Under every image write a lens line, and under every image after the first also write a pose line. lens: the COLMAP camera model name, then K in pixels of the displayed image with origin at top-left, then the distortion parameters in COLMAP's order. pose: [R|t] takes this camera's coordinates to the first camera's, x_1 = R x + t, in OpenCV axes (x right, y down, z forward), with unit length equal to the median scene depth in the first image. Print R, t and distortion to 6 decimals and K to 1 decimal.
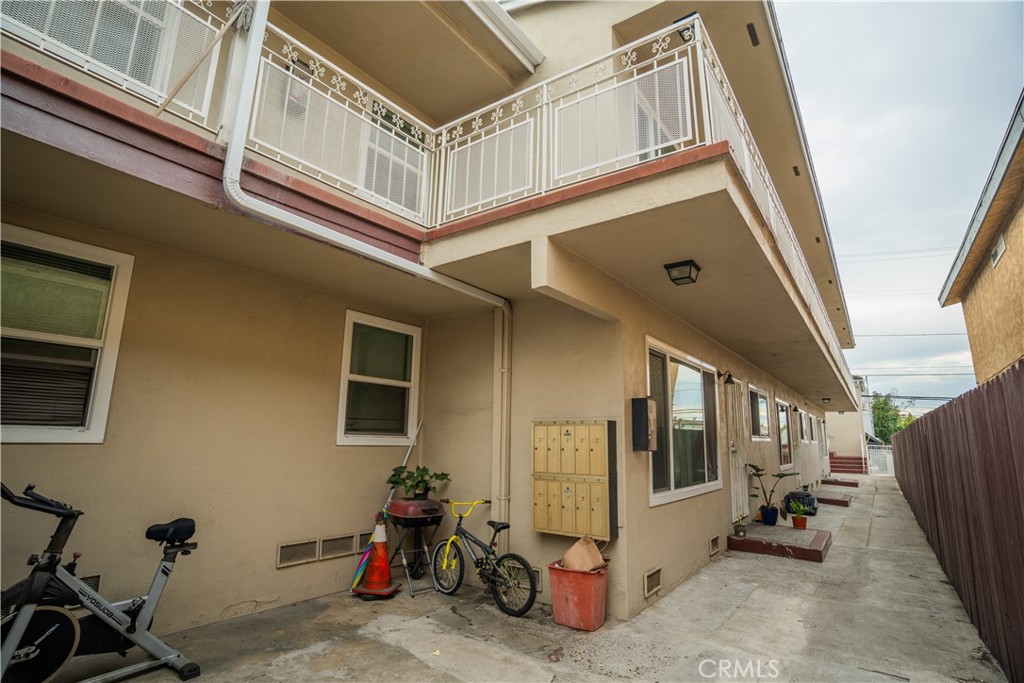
lens RADIAL K [[489.2, 0, 512.0], [0, 489.2, 341.5], [0, 0, 1]] dist [-0.061049, 0.027962]
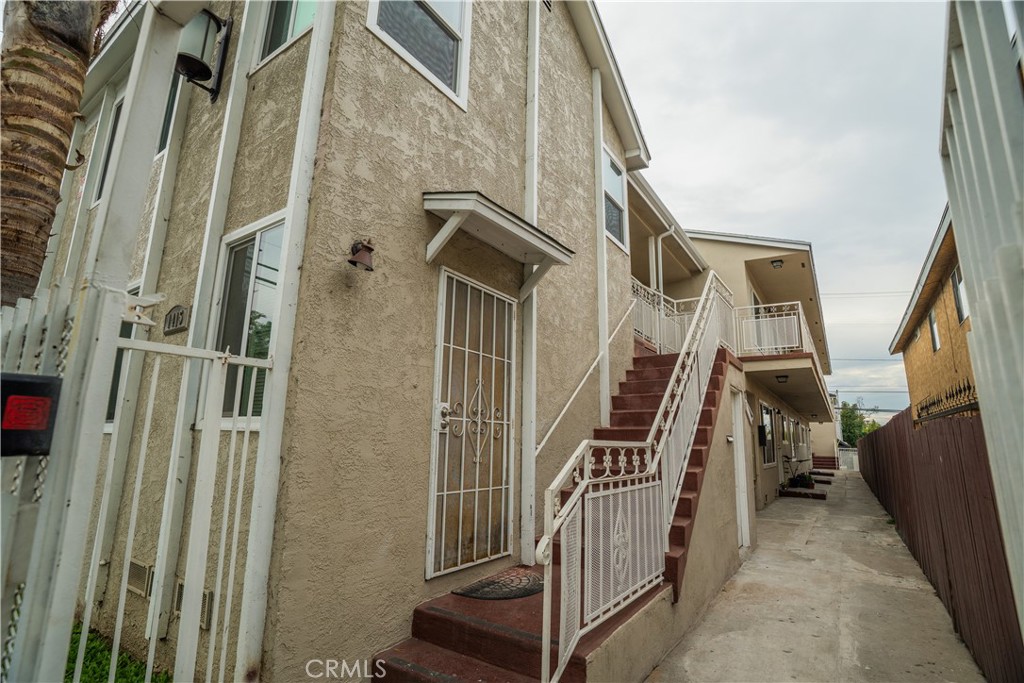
lens RADIAL K [[489.2, 0, 512.0], [0, 489.2, 341.5], [0, 0, 1]] dist [-0.061049, 0.027962]
pose [[0.998838, 0.015896, 0.045505, -0.760253], [-0.015728, 0.999868, -0.004034, -0.190969], [-0.045563, 0.003314, 0.998956, -0.949352]]
